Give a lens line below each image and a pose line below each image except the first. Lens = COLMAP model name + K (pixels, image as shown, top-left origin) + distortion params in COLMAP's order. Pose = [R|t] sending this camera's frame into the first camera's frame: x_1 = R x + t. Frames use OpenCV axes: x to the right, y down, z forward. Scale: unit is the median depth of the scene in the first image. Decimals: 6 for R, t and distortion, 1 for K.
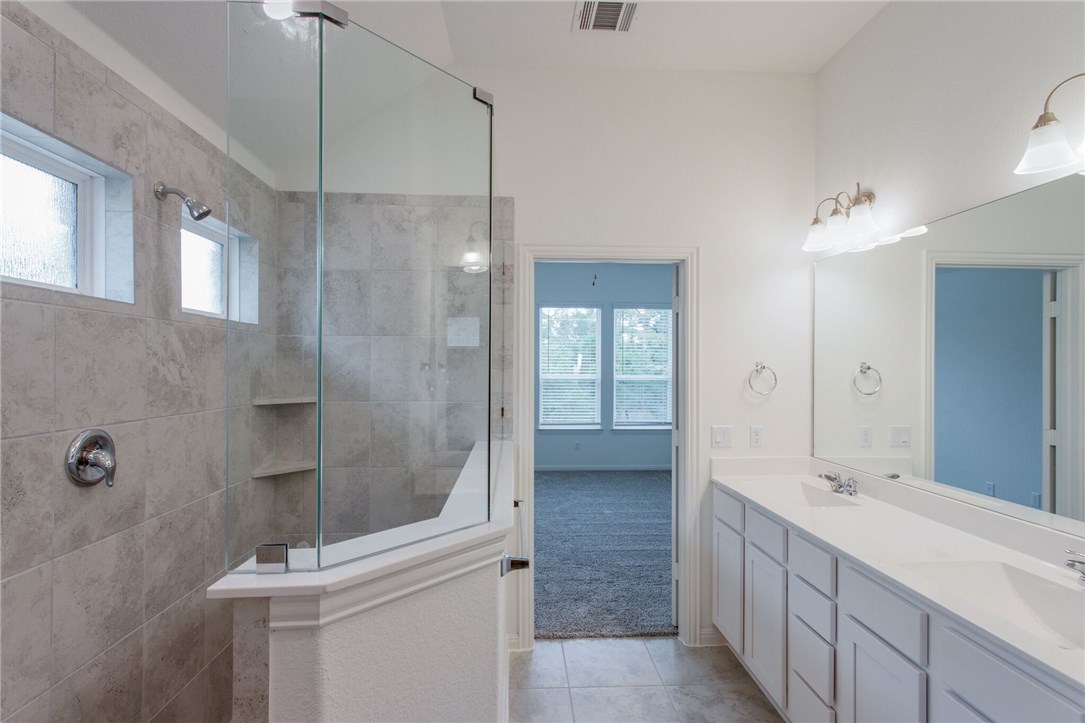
lens RADIAL K [[514.0, 0, 549.6], [0, 514.0, 368.5], [0, 0, 1]] dist [0.001333, 0.002049]
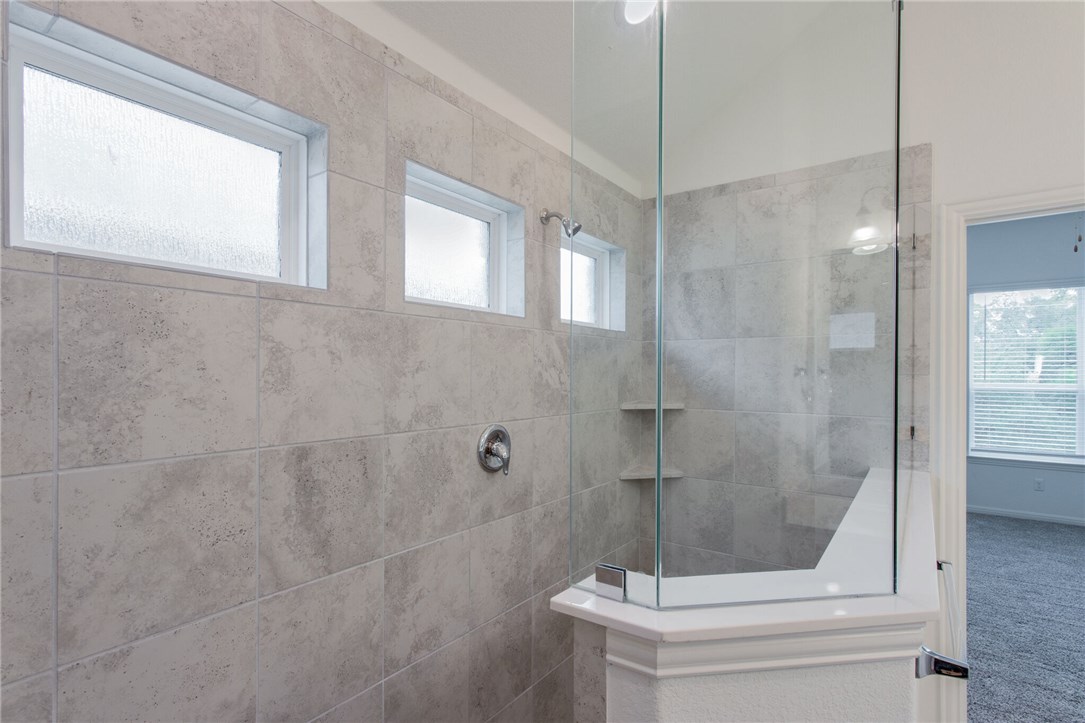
lens RADIAL K [[514.0, 0, 547.5], [0, 514.0, 372.8], [0, 0, 1]] dist [0.001333, 0.002049]
pose [[0.763725, -0.000495, -0.645542, -0.018535], [-0.002103, 0.999992, -0.003255, 0.001221], [0.645539, 0.003843, 0.763718, 0.113627]]
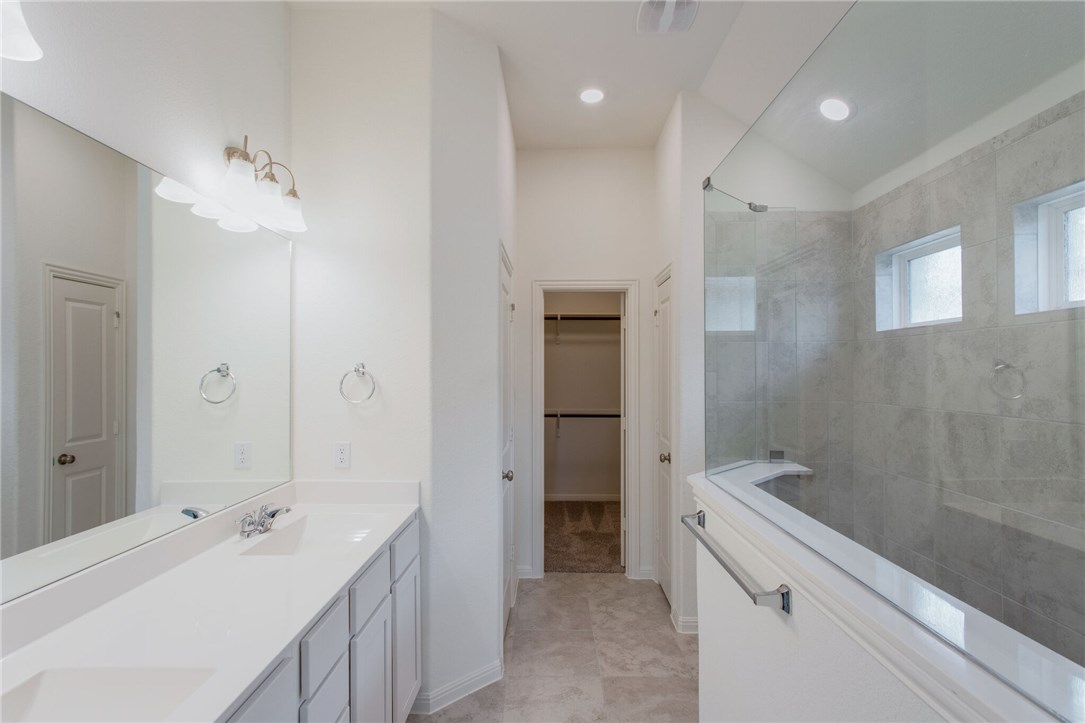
lens RADIAL K [[514.0, 0, 539.4], [0, 514.0, 363.8], [0, 0, 1]] dist [0.001333, 0.002049]
pose [[-0.997012, -0.004085, 0.077144, 0.289066], [-0.004929, 0.999930, -0.010752, -0.000222], [-0.077095, -0.011100, -0.996962, 2.756826]]
